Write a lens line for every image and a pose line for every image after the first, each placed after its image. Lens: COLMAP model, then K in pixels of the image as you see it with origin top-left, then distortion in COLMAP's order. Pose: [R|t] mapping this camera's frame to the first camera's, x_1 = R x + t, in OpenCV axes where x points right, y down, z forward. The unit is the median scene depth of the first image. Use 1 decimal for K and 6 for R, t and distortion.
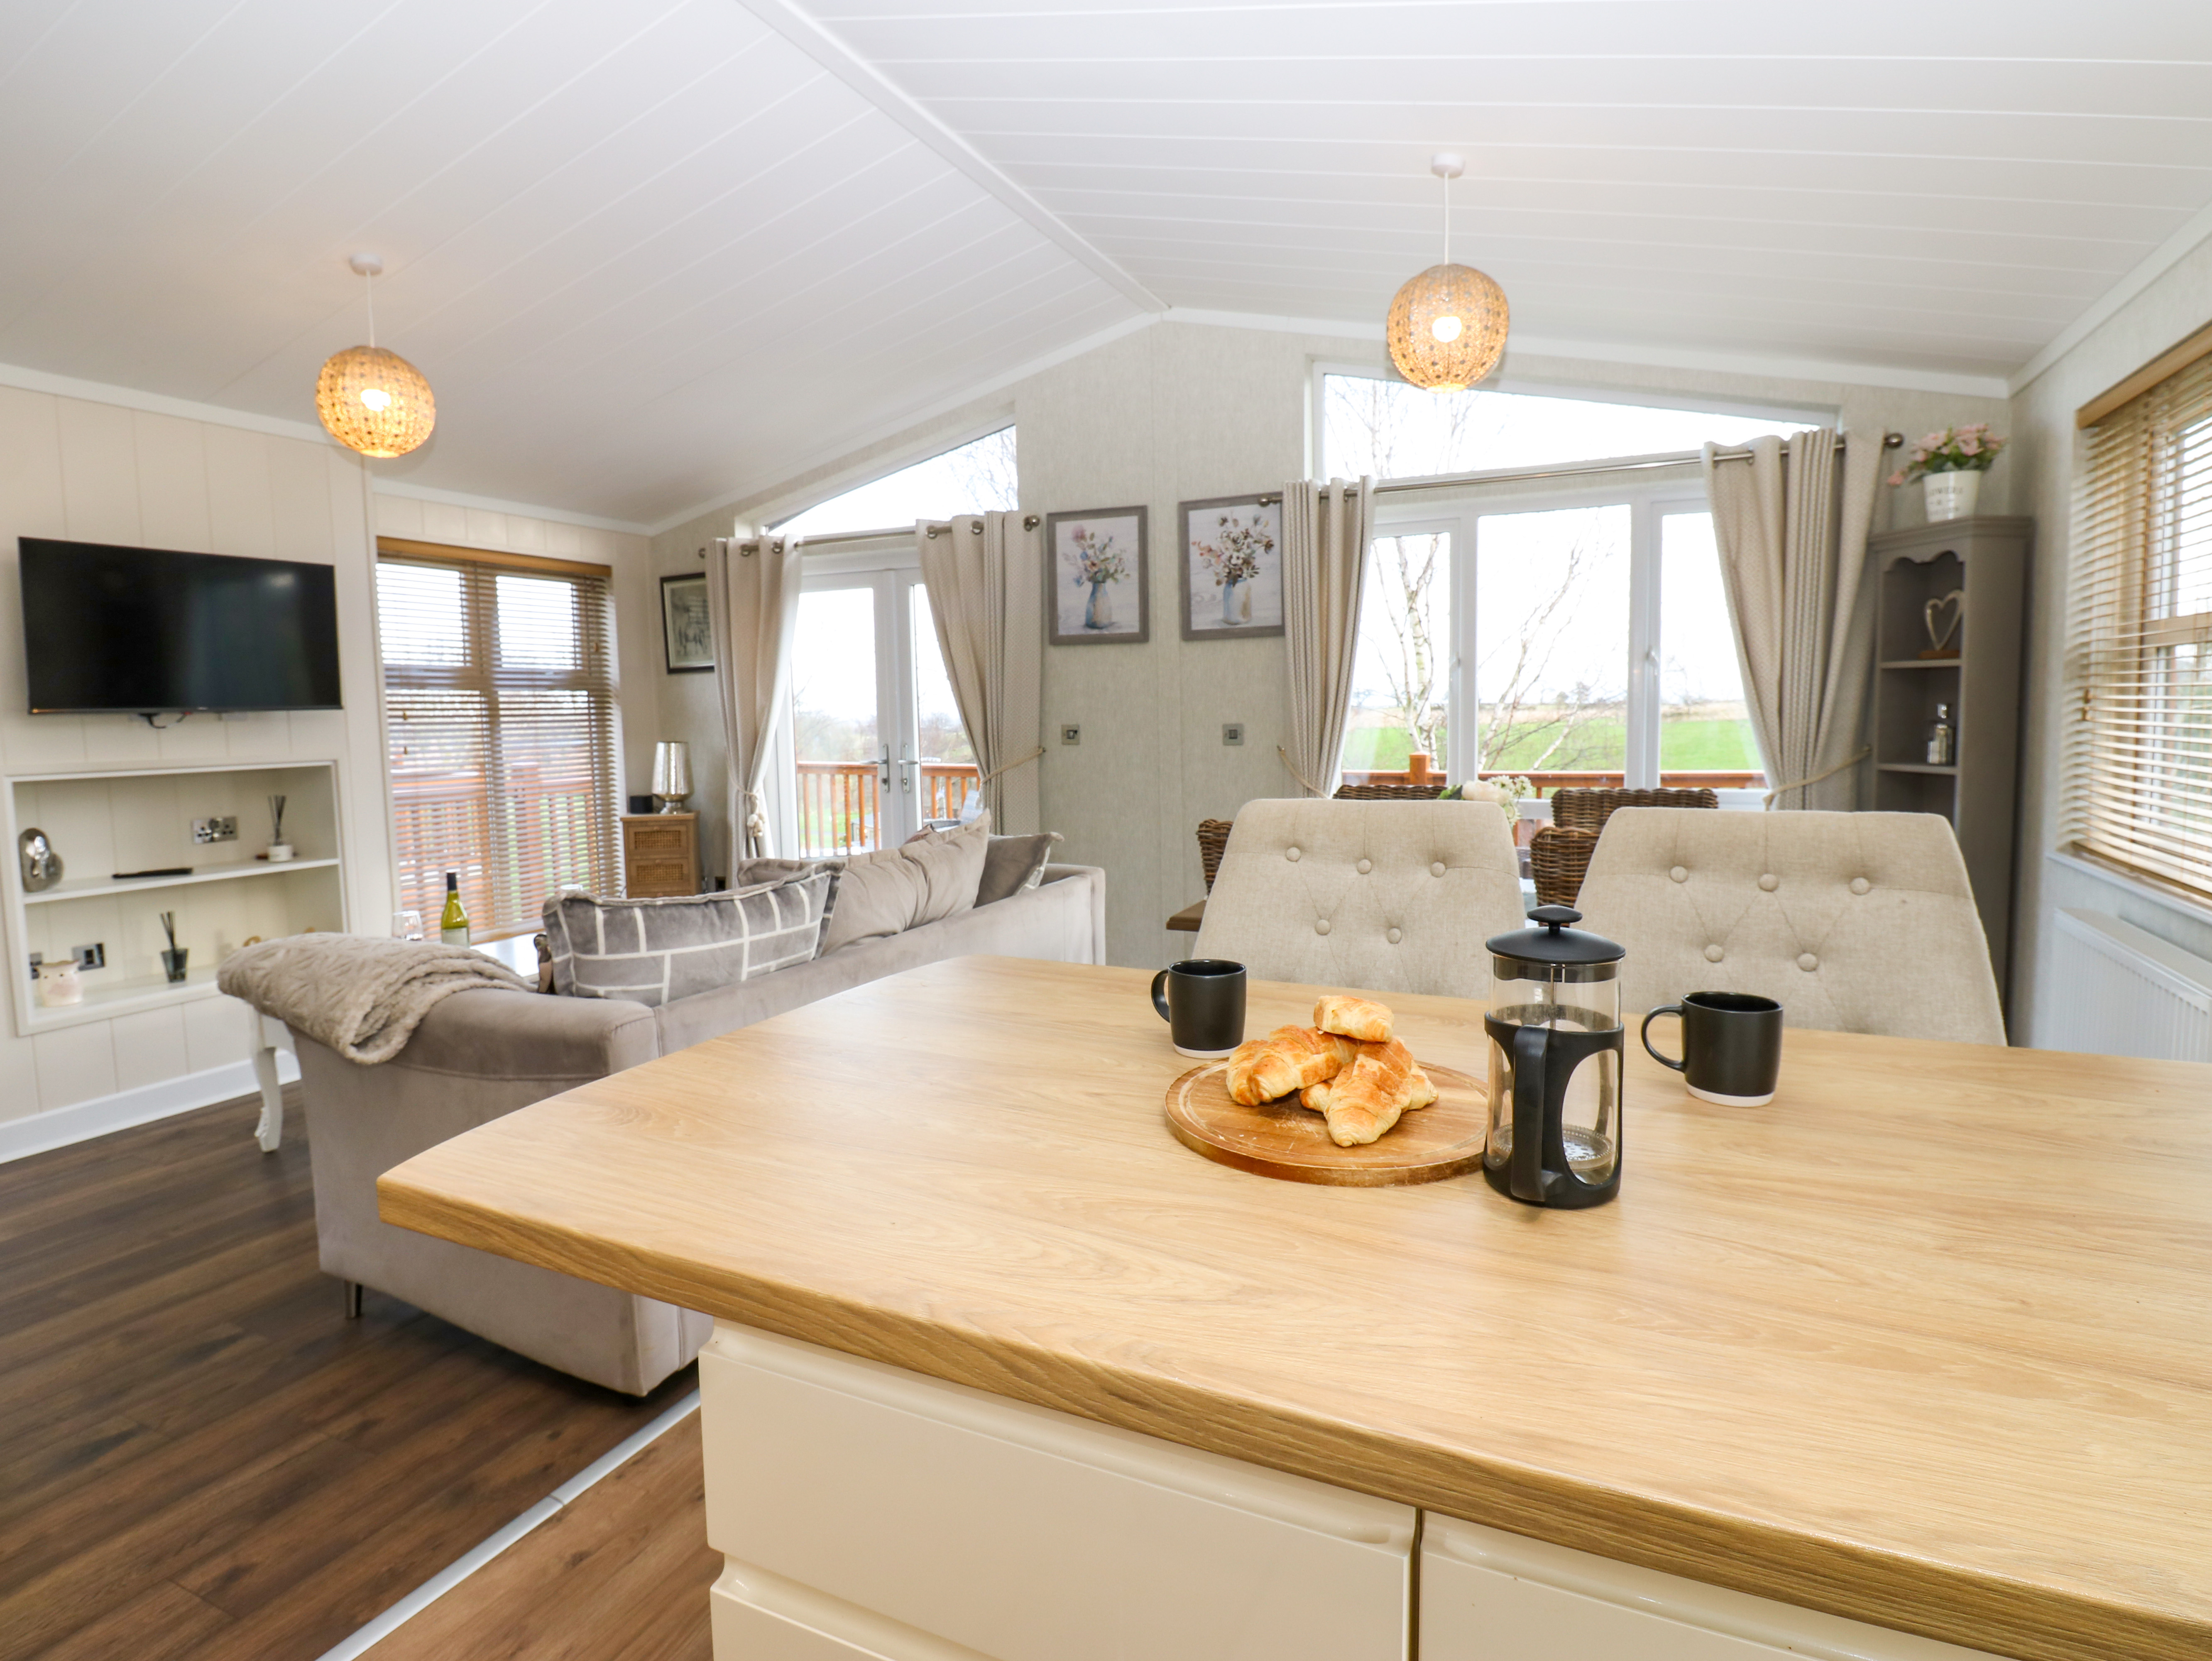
lens RADIAL K [[1155.0, 0, 1127.7], [0, 1155.0, 805.9], [0, 0, 1]] dist [0.005271, -0.015420]
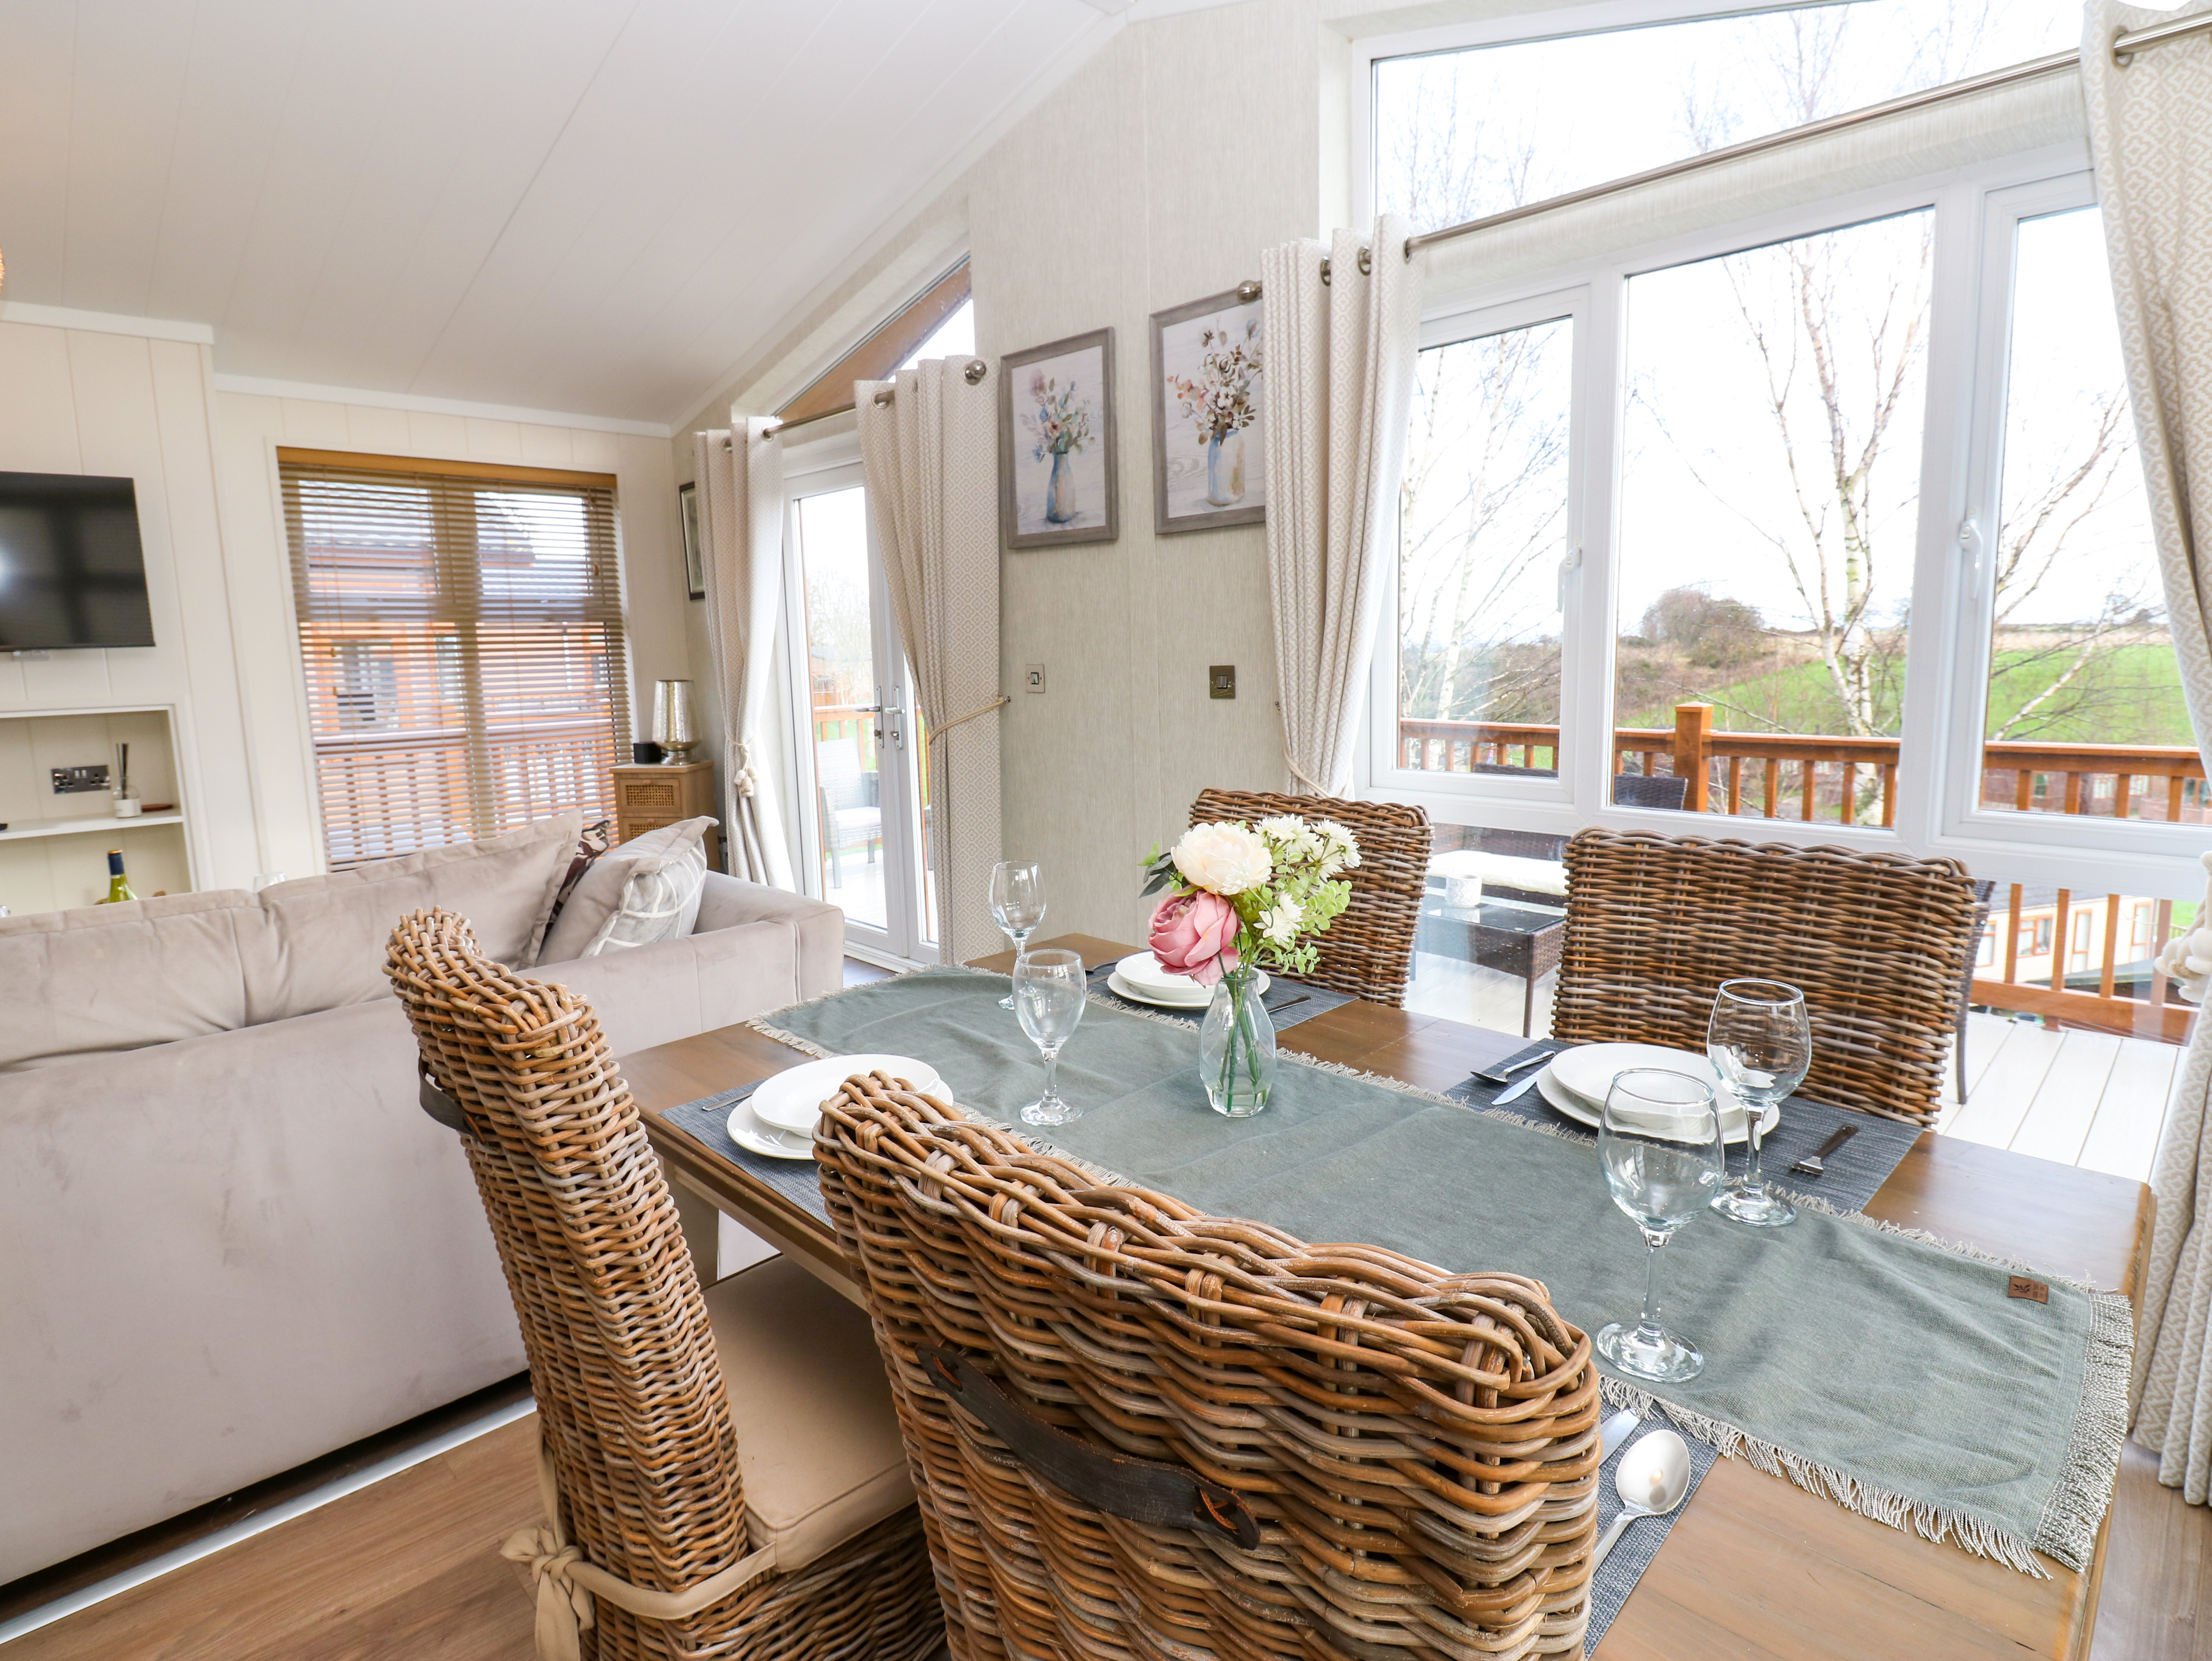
lens RADIAL K [[1155.0, 0, 1127.7], [0, 1155.0, 805.9], [0, 0, 1]] dist [0.005271, -0.015420]
pose [[0.933407, 0.048124, -0.355577, 0.262657], [-0.025165, 0.997305, 0.068916, -0.035272], [0.357935, -0.055379, 0.932103, 0.372436]]
